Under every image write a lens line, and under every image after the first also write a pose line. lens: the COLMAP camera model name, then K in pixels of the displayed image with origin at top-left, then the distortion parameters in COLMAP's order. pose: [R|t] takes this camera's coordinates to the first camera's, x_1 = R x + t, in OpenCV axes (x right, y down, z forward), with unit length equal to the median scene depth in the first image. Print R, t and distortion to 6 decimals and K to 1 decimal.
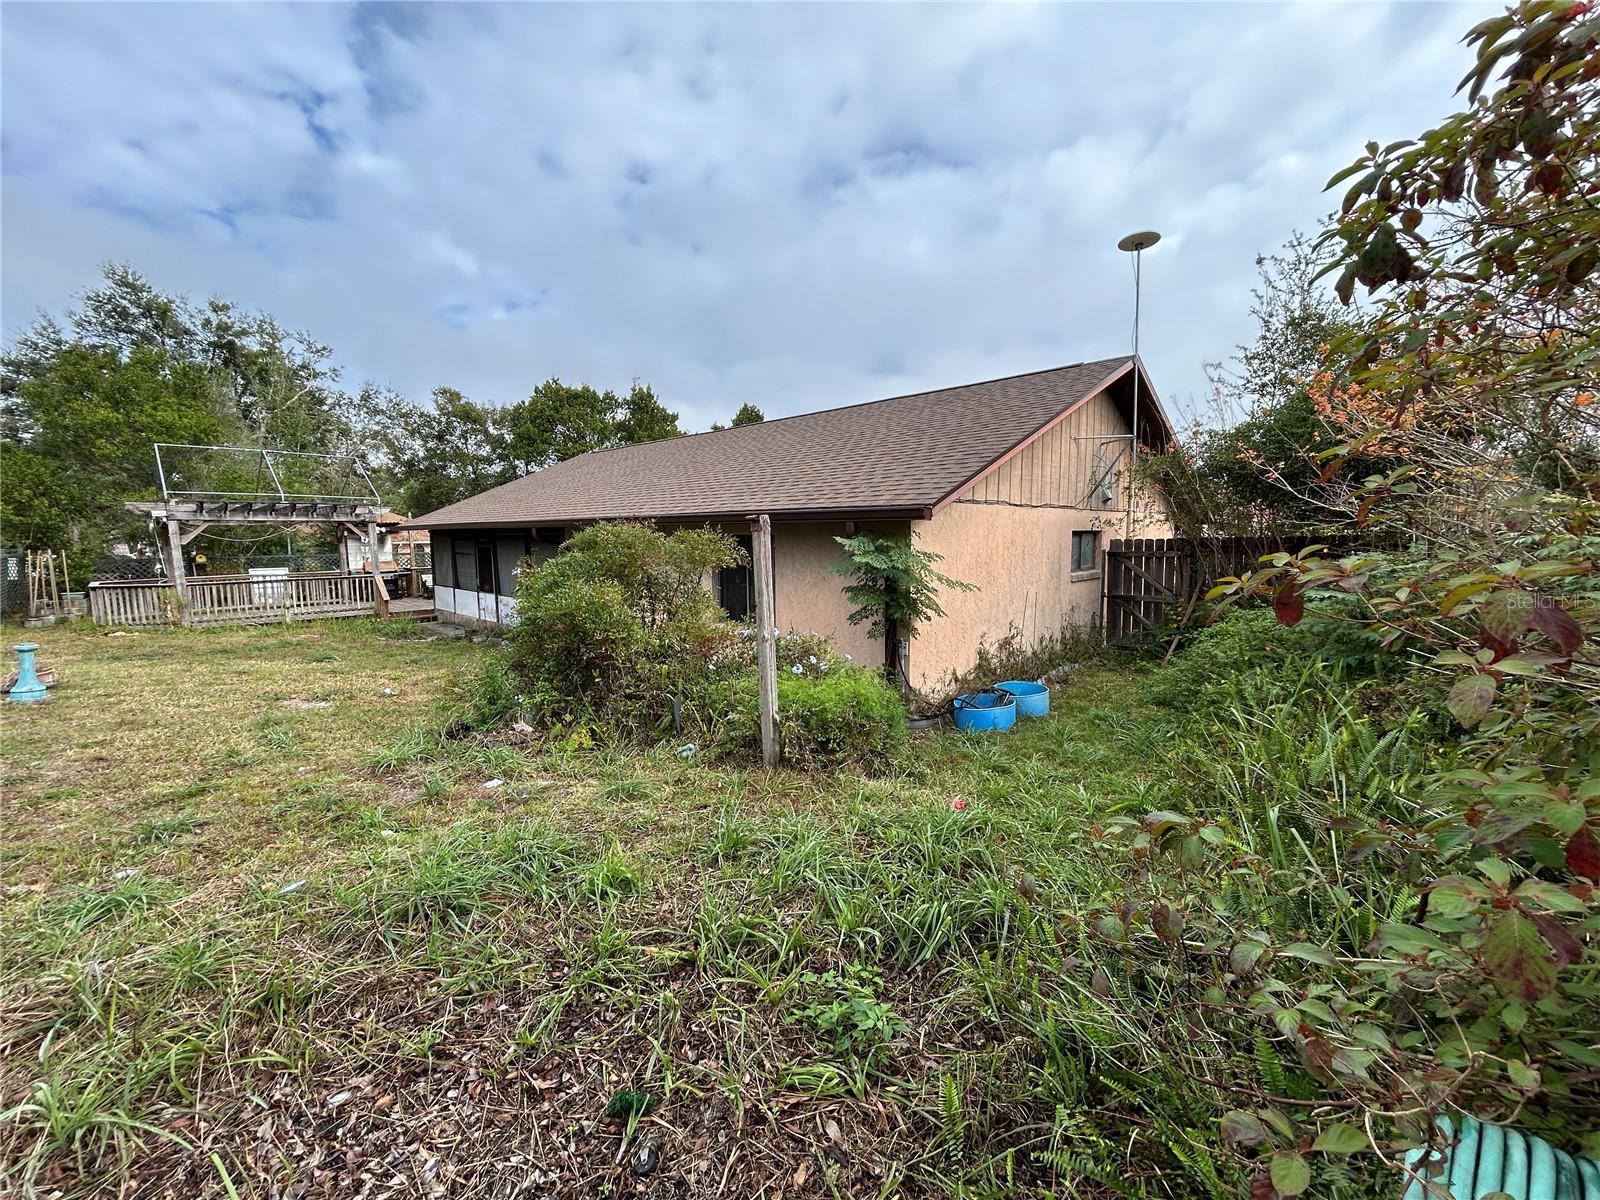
lens RADIAL K [[644.5, 0, 807.4], [0, 644.5, 590.8], [0, 0, 1]] dist [-0.000762, 0.000582]
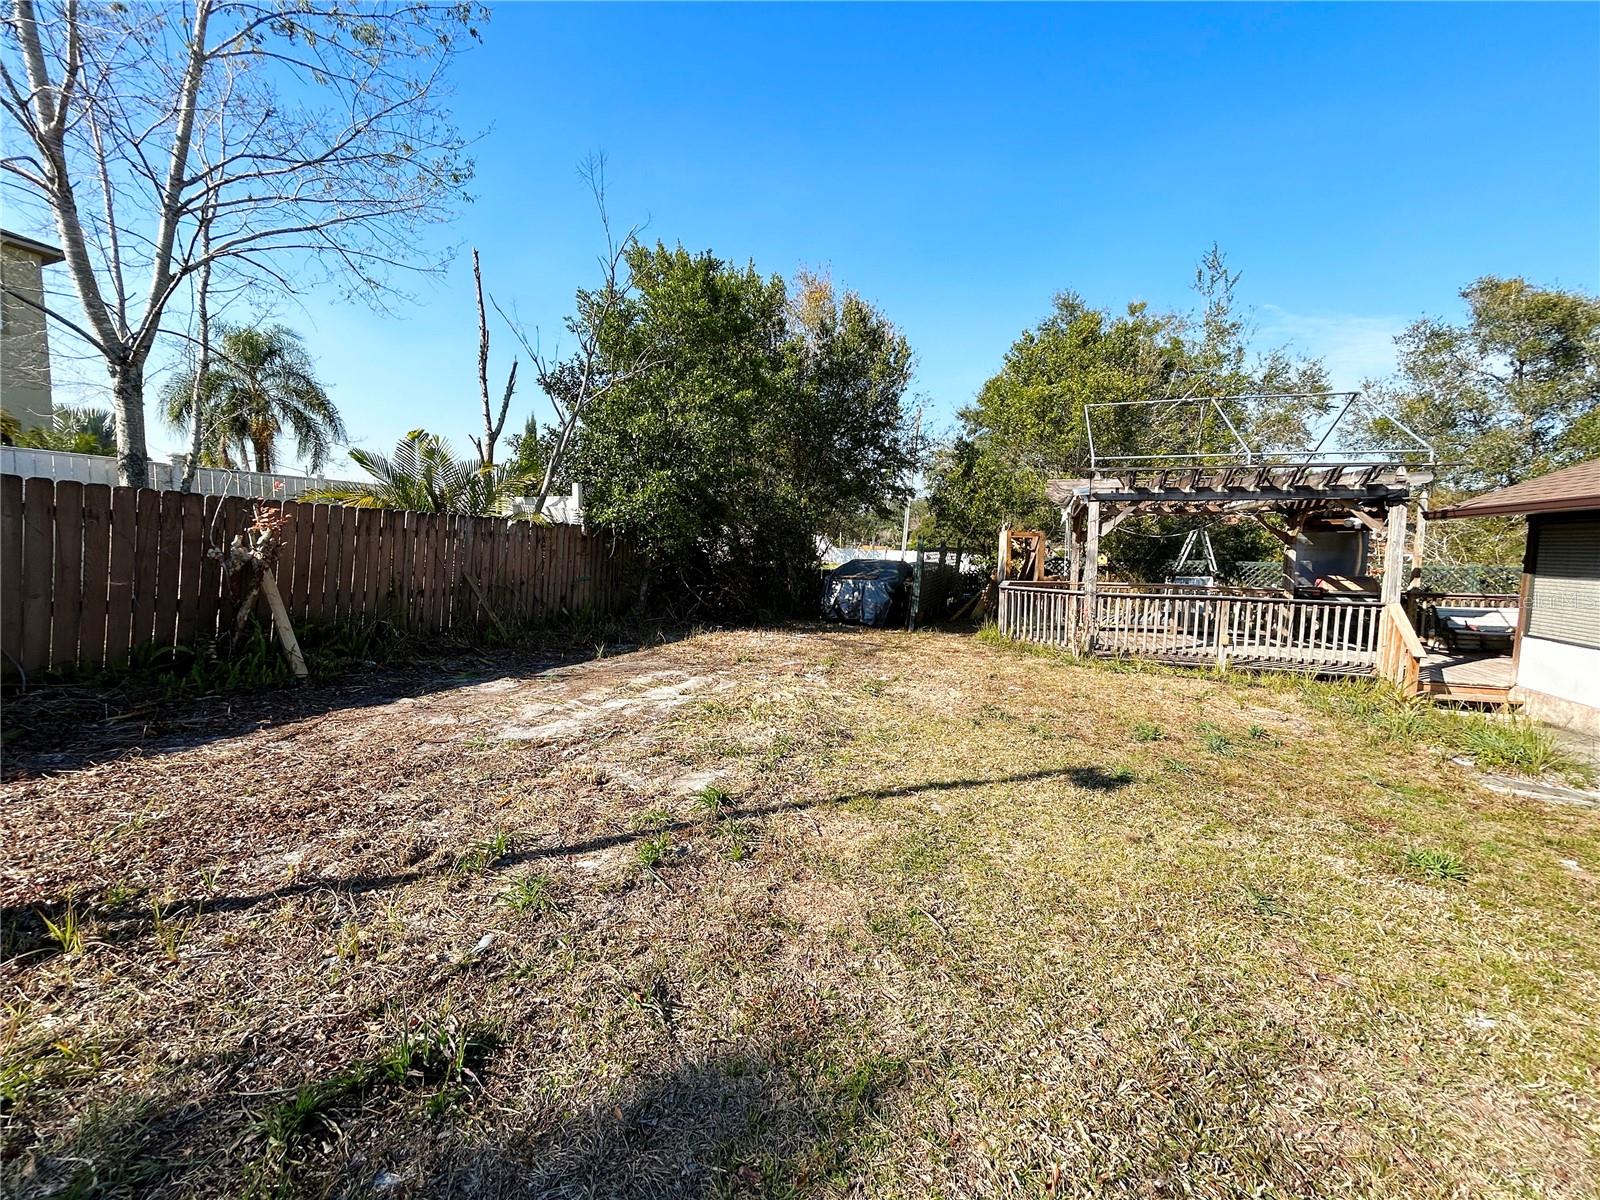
lens RADIAL K [[644.5, 0, 796.6], [0, 644.5, 598.5], [0, 0, 1]] dist [-0.000762, 0.000582]
pose [[0.393171, 0.092385, -0.914812, -0.288213], [-0.099129, 0.993399, 0.057718, -0.008118], [0.914106, 0.067992, 0.399734, 0.266752]]
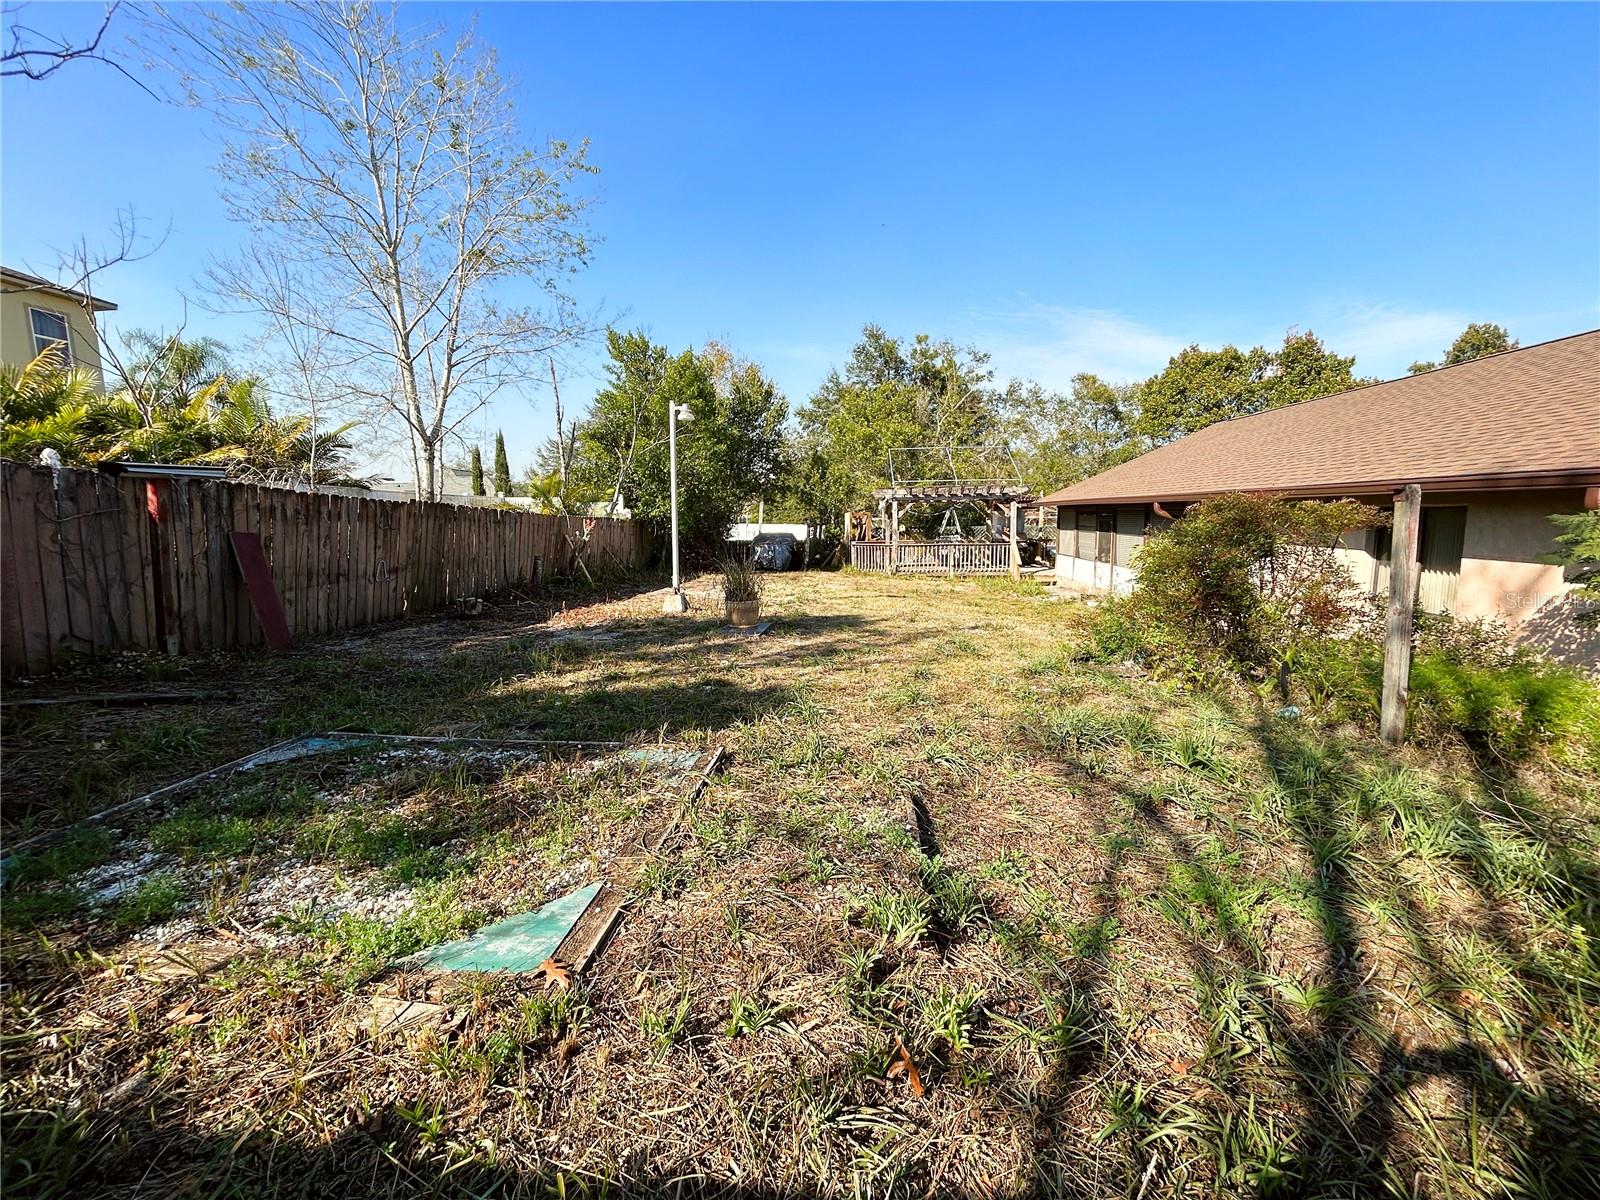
lens RADIAL K [[644.8, 0, 795.9], [0, 644.8, 602.5], [0, 0, 1]] dist [-0.000843, -0.000132]
pose [[0.622437, 0.104242, -0.775697, 0.022568], [-0.060376, 0.994533, 0.085203, 0.005584], [0.780338, -0.006200, 0.625328, -0.061080]]
